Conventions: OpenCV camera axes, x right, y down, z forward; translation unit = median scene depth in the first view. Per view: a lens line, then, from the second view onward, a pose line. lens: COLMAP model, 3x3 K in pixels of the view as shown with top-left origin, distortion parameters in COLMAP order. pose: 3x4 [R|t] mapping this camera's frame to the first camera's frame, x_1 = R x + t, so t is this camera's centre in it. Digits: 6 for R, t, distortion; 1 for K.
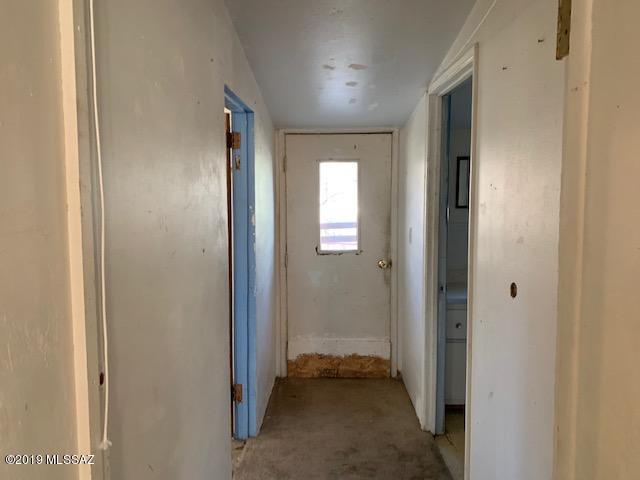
lens RADIAL K [[489.8, 0, 319.2], [0, 489.8, 227.2], [0, 0, 1]] dist [0.007589, -0.003474]
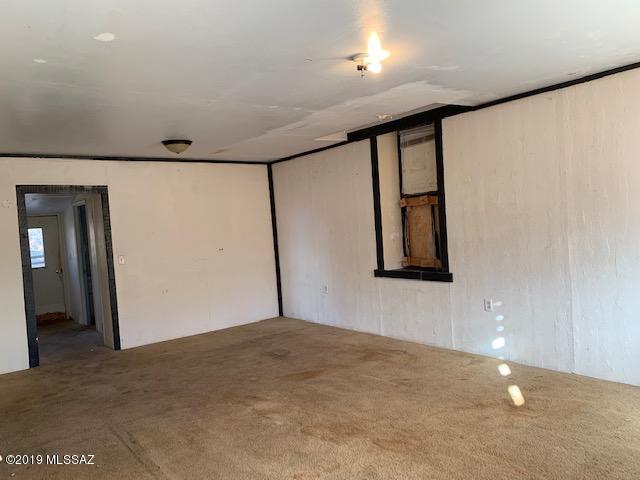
lens RADIAL K [[489.8, 0, 319.2], [0, 489.8, 227.2], [0, 0, 1]] dist [0.007589, -0.003474]
pose [[0.795690, -0.073109, 0.601276, -0.274870], [0.090946, 0.995856, 0.000734, -0.022710], [-0.598838, 0.054100, 0.799041, -1.646424]]
